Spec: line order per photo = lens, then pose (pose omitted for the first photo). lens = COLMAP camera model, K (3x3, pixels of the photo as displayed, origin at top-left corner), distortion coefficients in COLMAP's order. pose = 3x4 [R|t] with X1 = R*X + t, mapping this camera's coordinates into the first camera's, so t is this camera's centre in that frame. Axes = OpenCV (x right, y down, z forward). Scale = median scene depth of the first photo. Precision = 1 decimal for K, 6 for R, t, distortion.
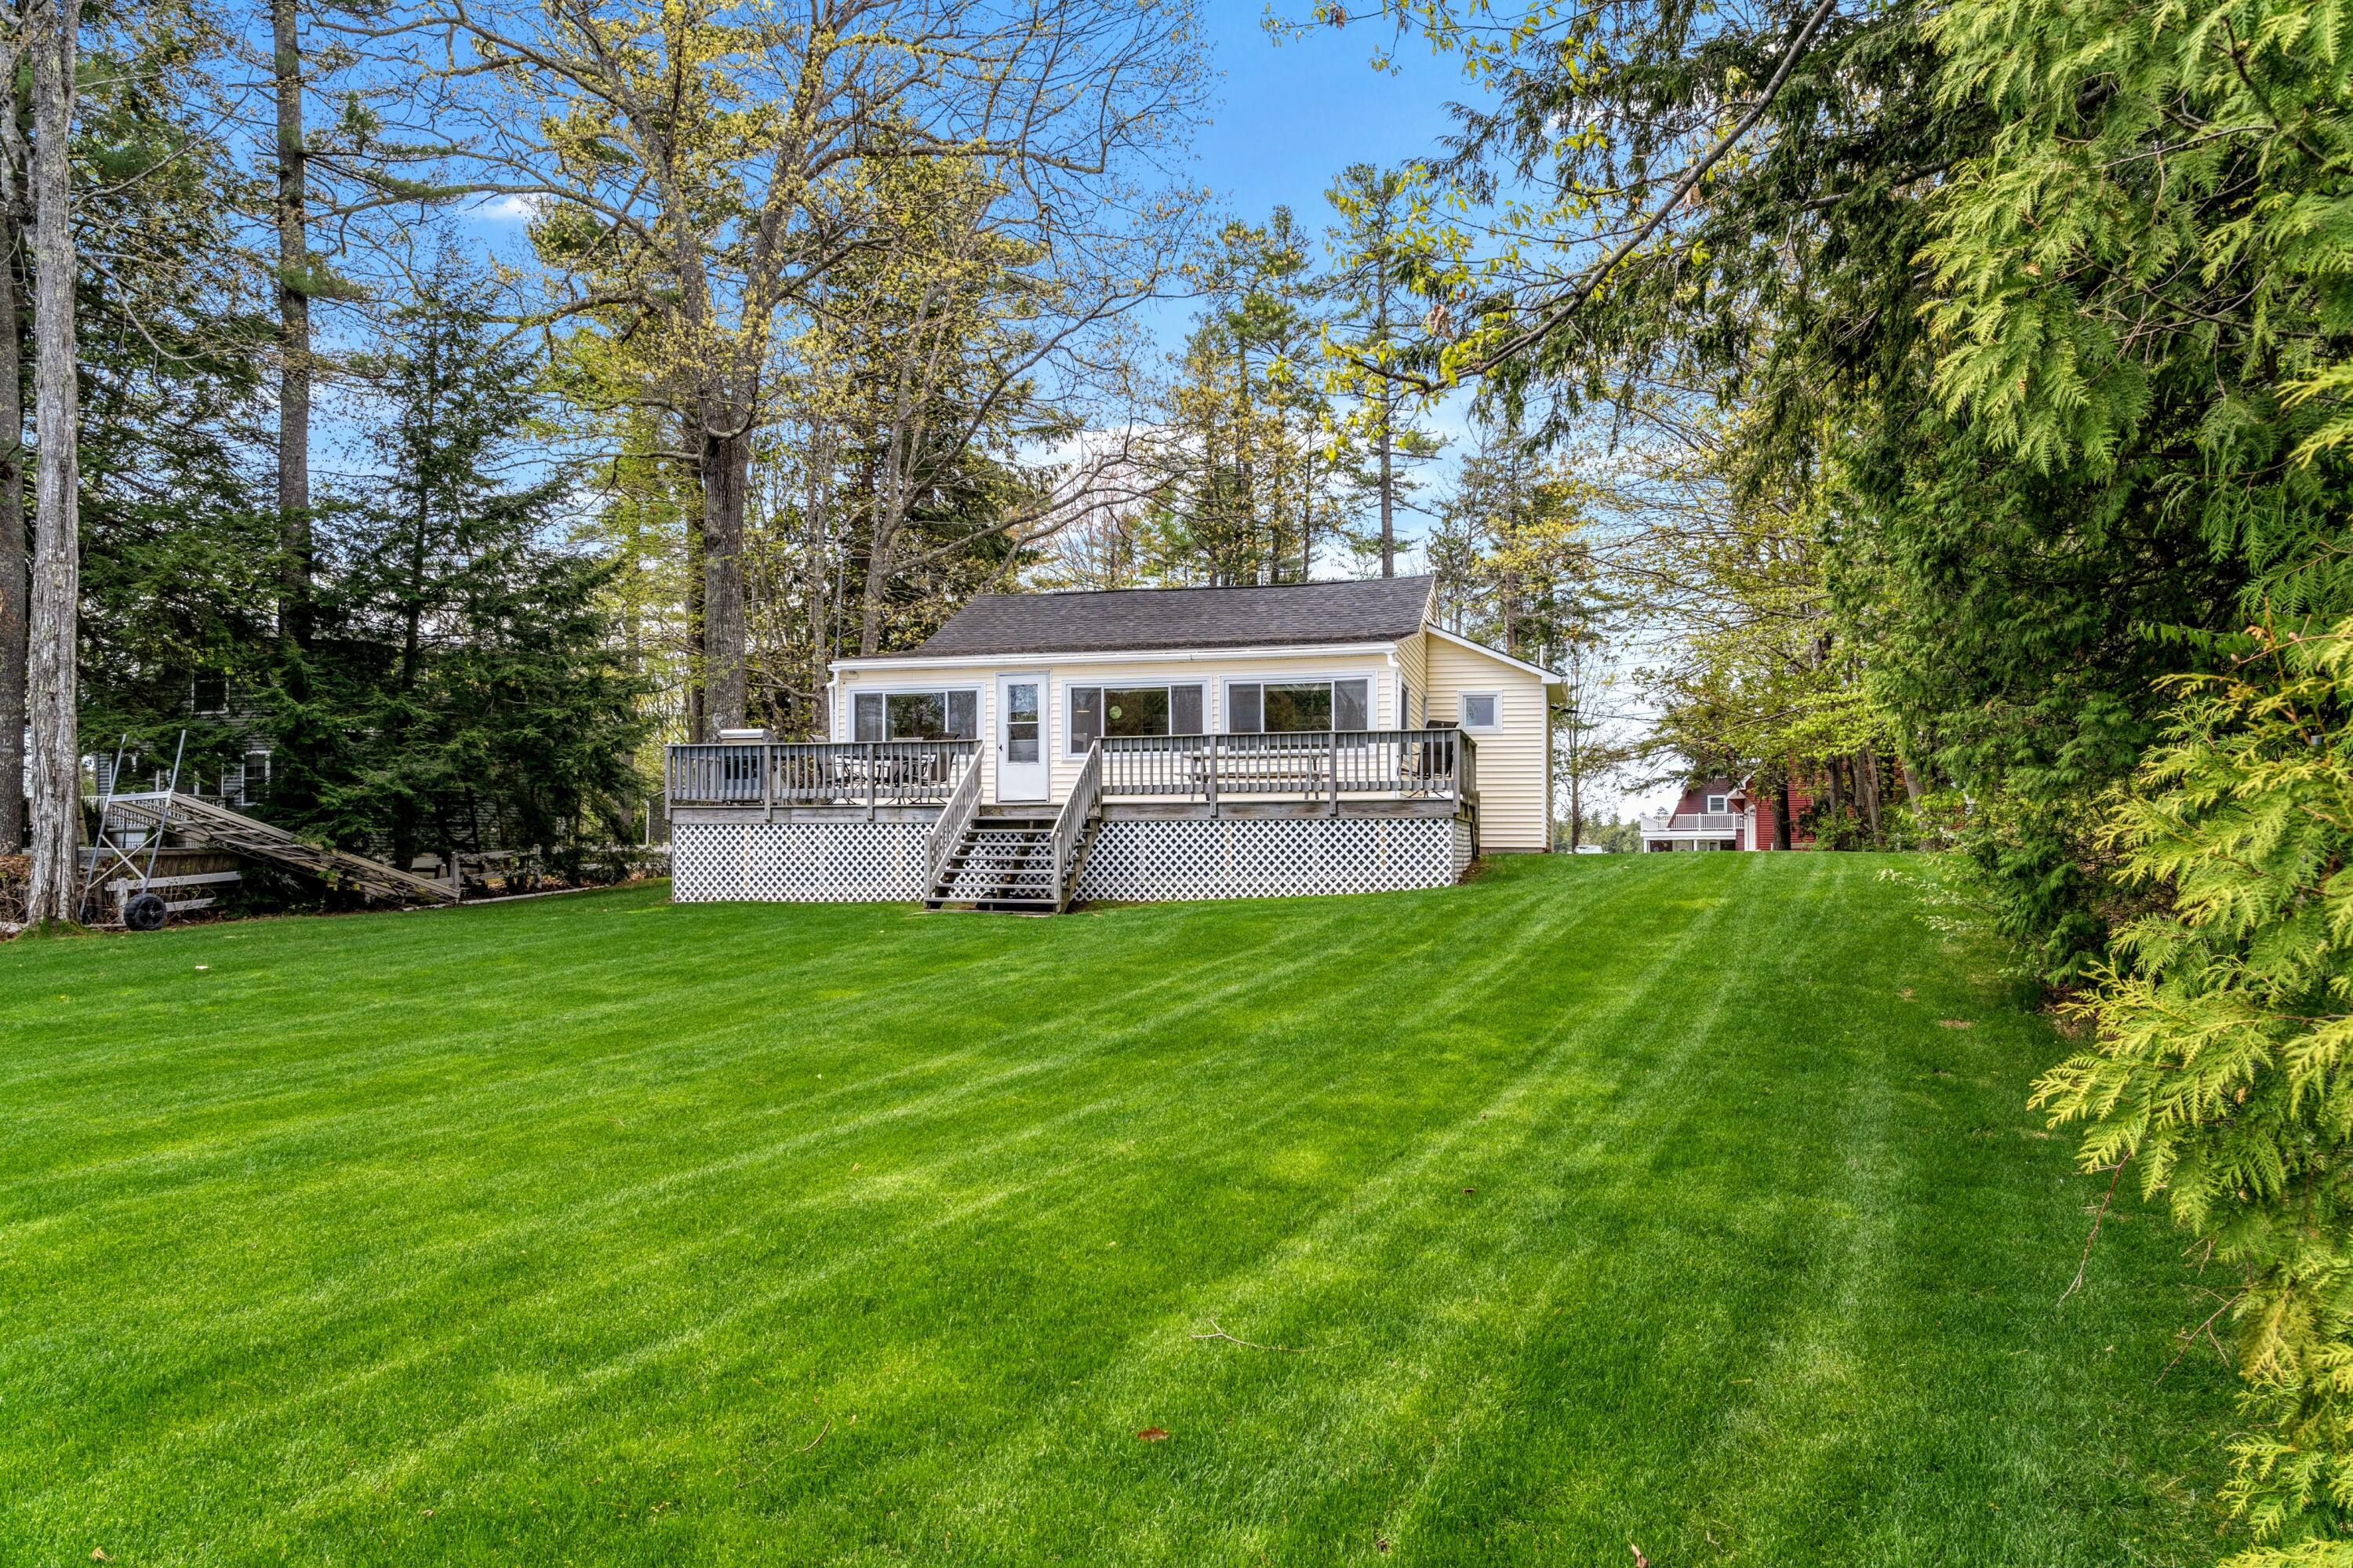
lens RADIAL K [[1615.1, 0, 1167.8], [0, 1615.1, 792.1], [0, 0, 1]] dist [-0.003872, 0.000638]
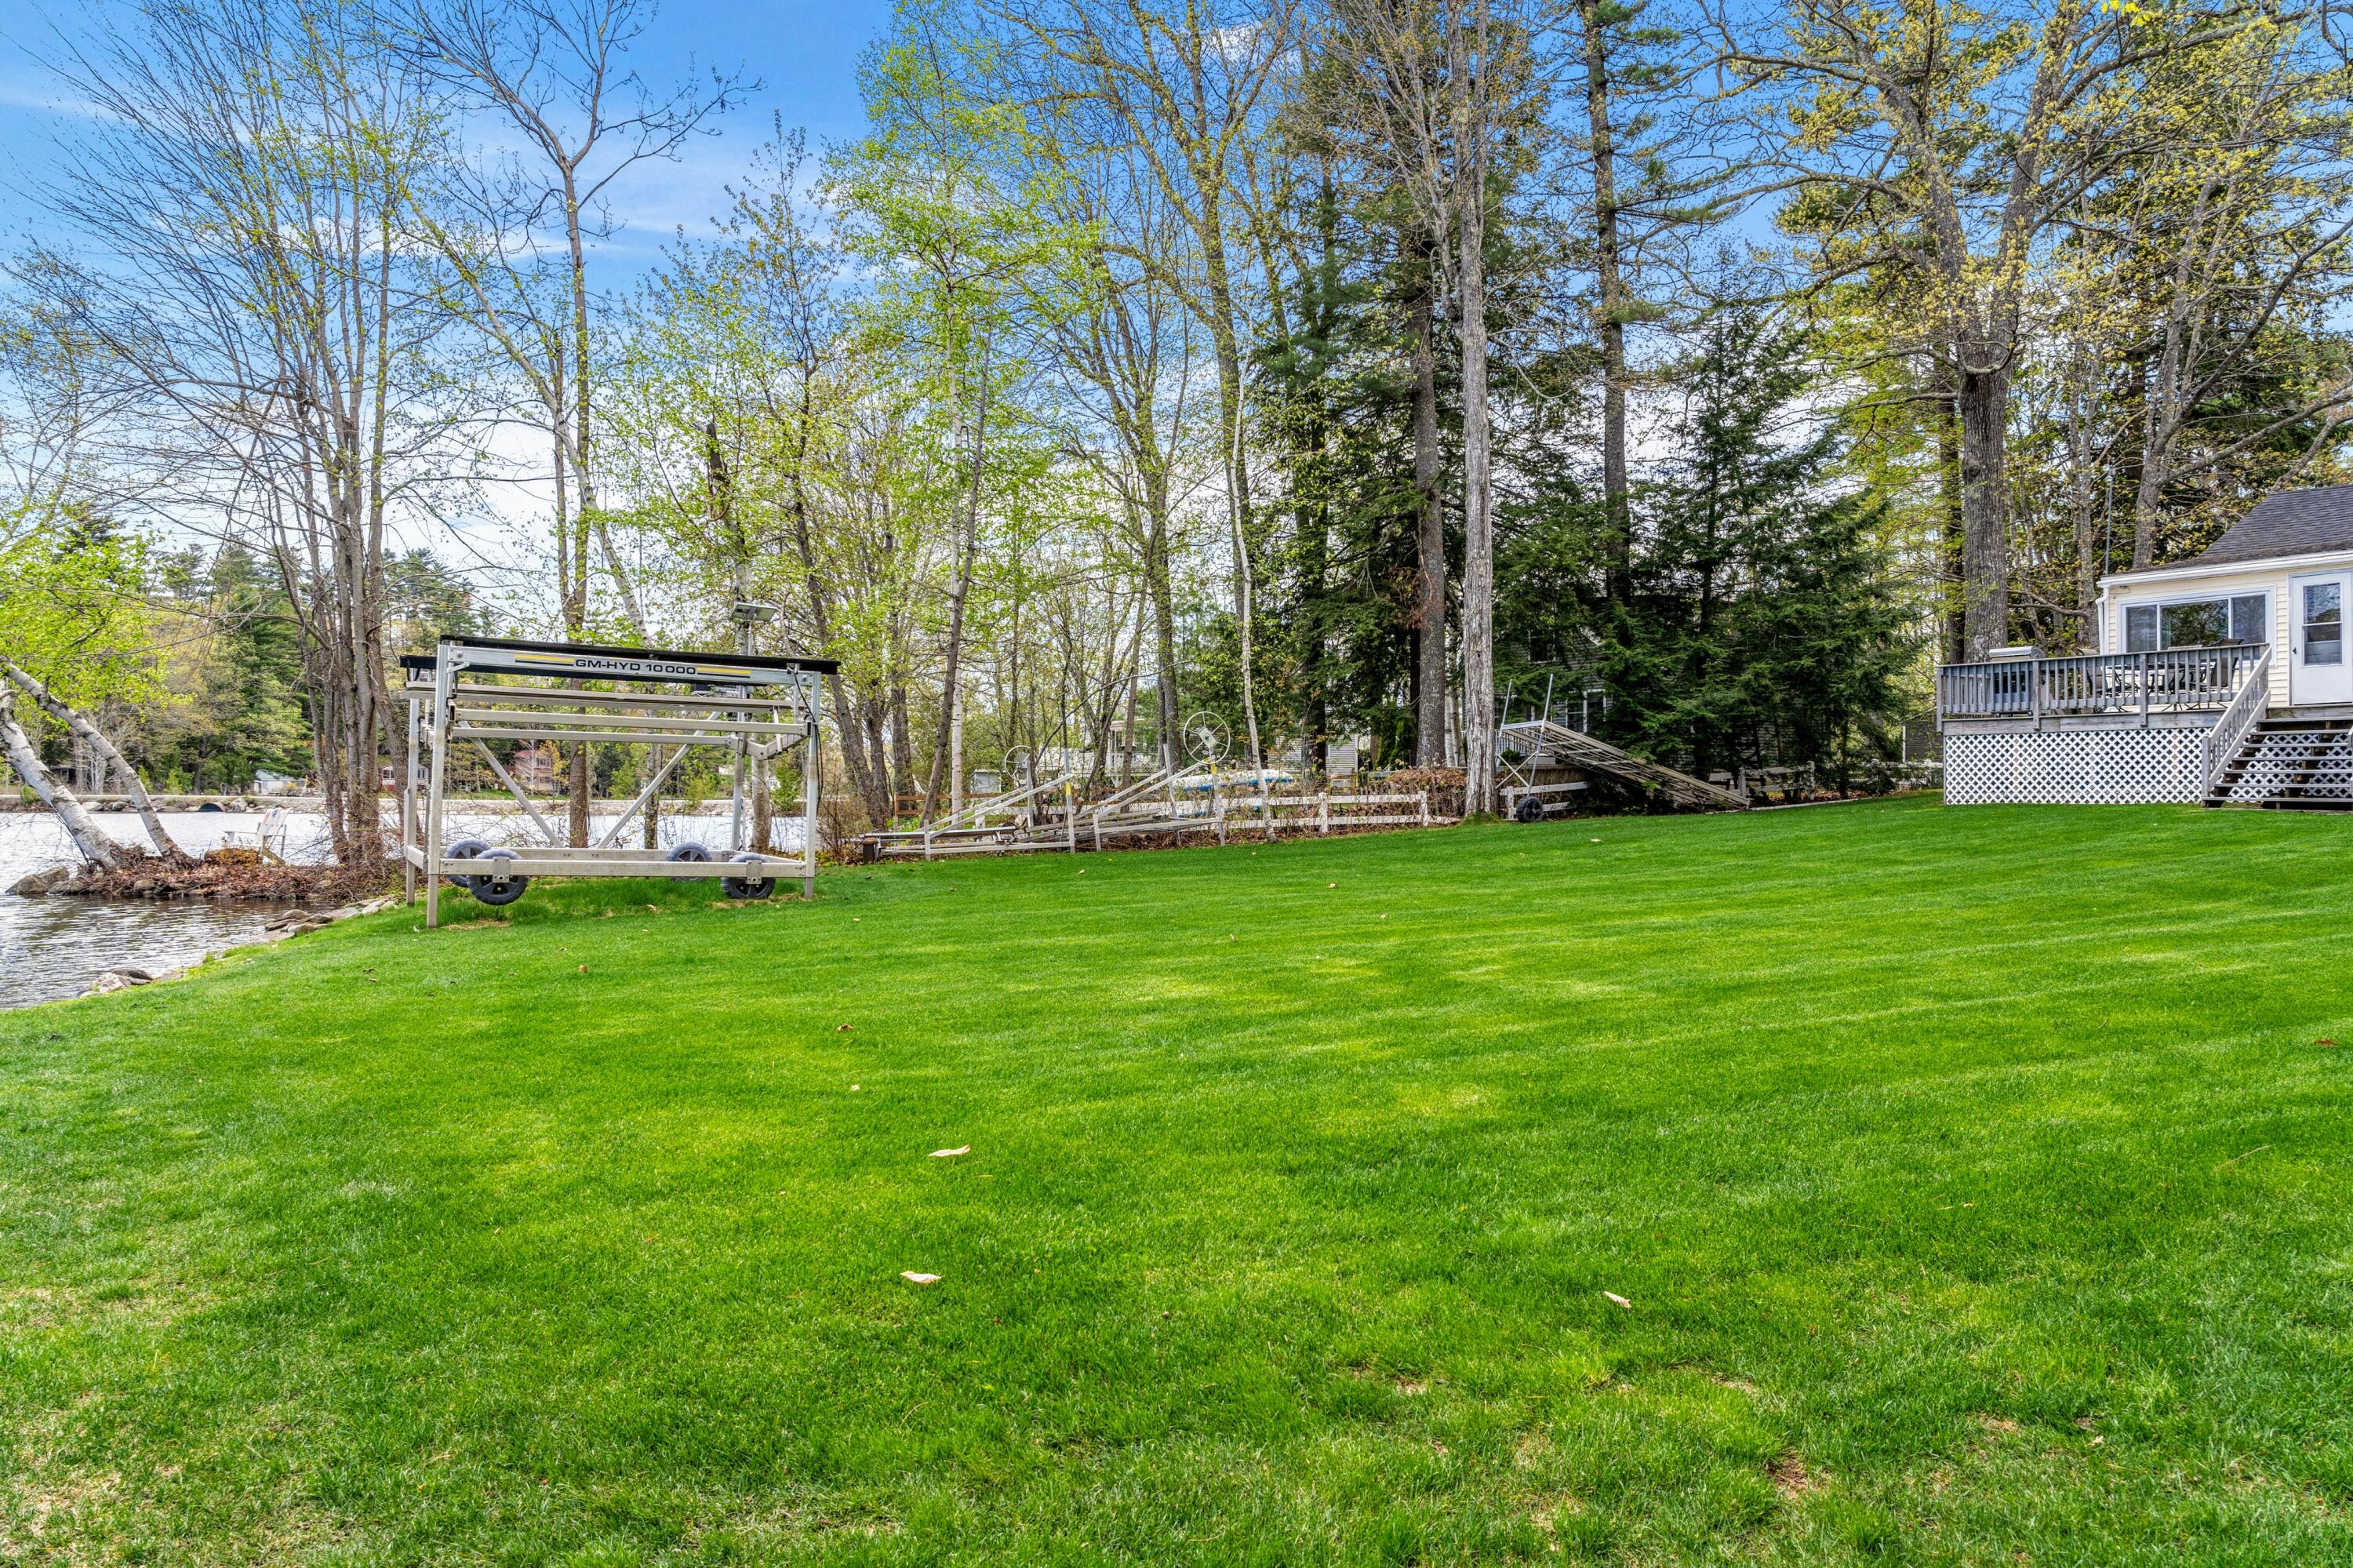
lens RADIAL K [[1615.1, 0, 1167.8], [0, 1615.1, 792.1], [0, 0, 1]] dist [-0.003872, 0.000638]
pose [[0.745415, -0.001830, -0.666598, 0.039536], [0.028759, 0.999153, 0.029417, 0.009933], [0.665980, -0.041099, 0.744837, -0.194670]]
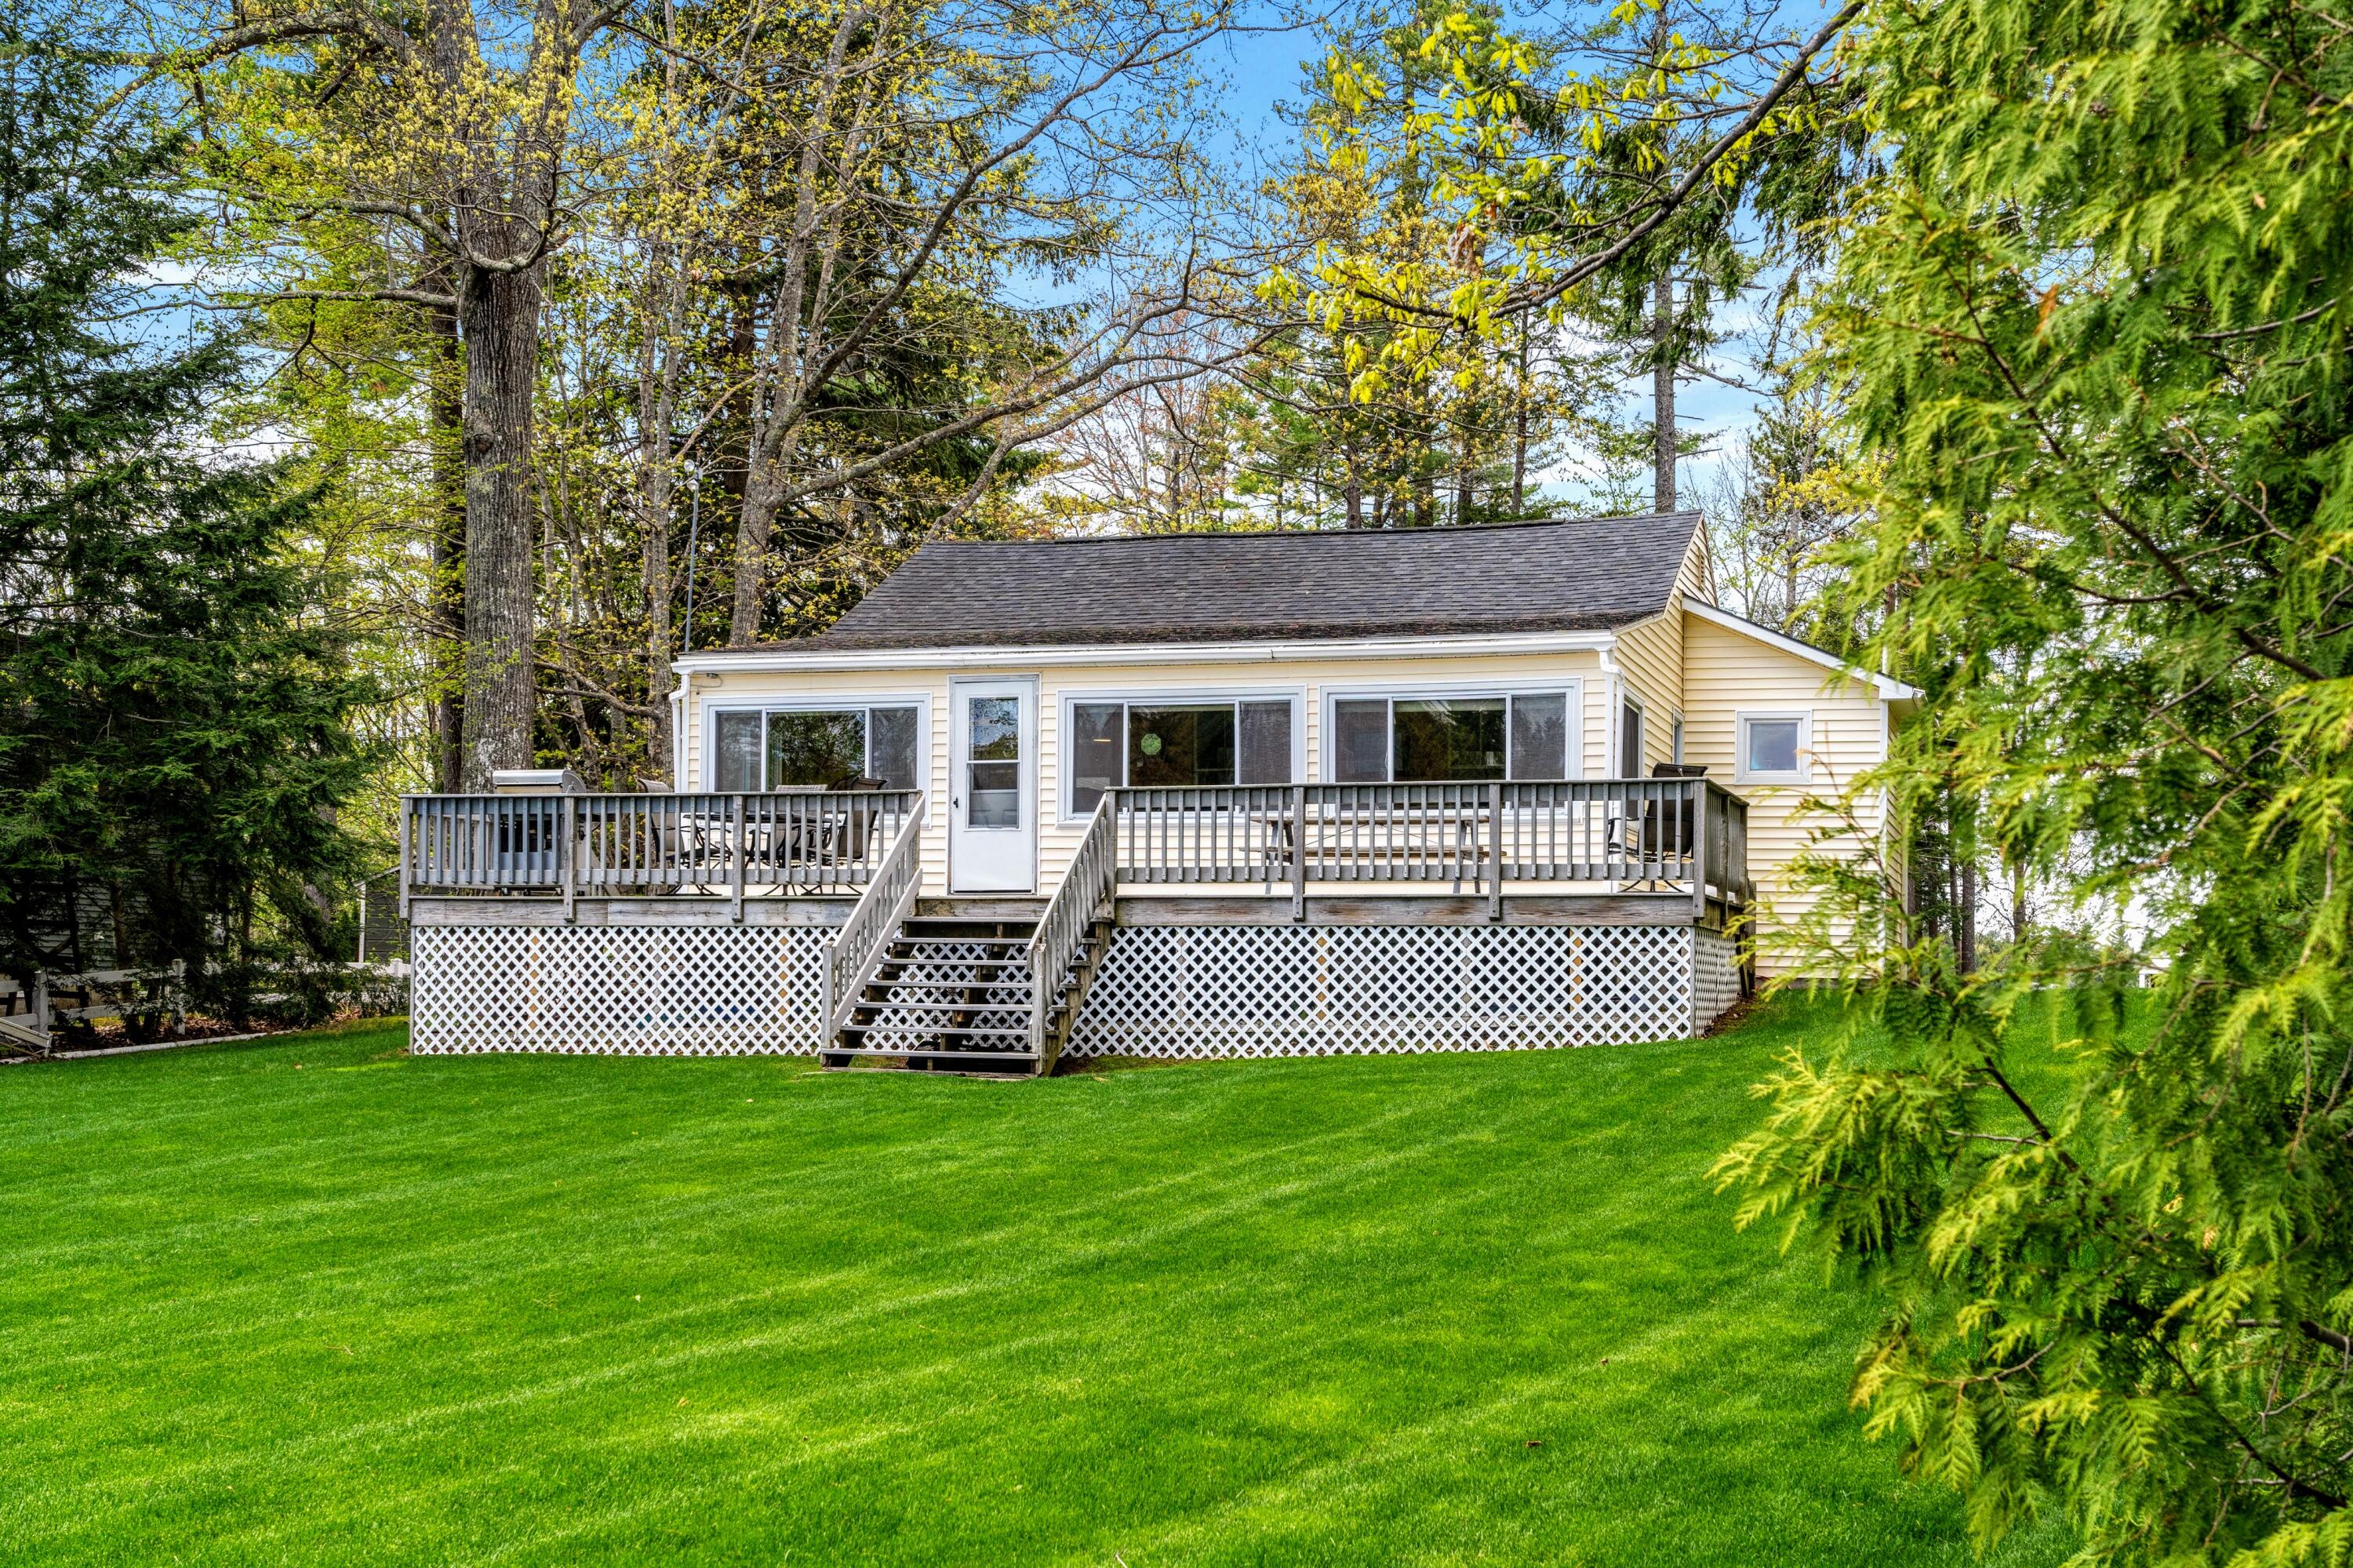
lens RADIAL K [[2969.9, 0, 1168.1], [0, 2969.9, 866.3], [0, 0, 1]] dist [0.093303, -0.059746]
pose [[0.998926, 0.007971, -0.045649, 0.025831], [-0.008157, 0.999959, -0.003887, -0.000274], [0.045616, 0.004255, 0.998950, -0.099759]]
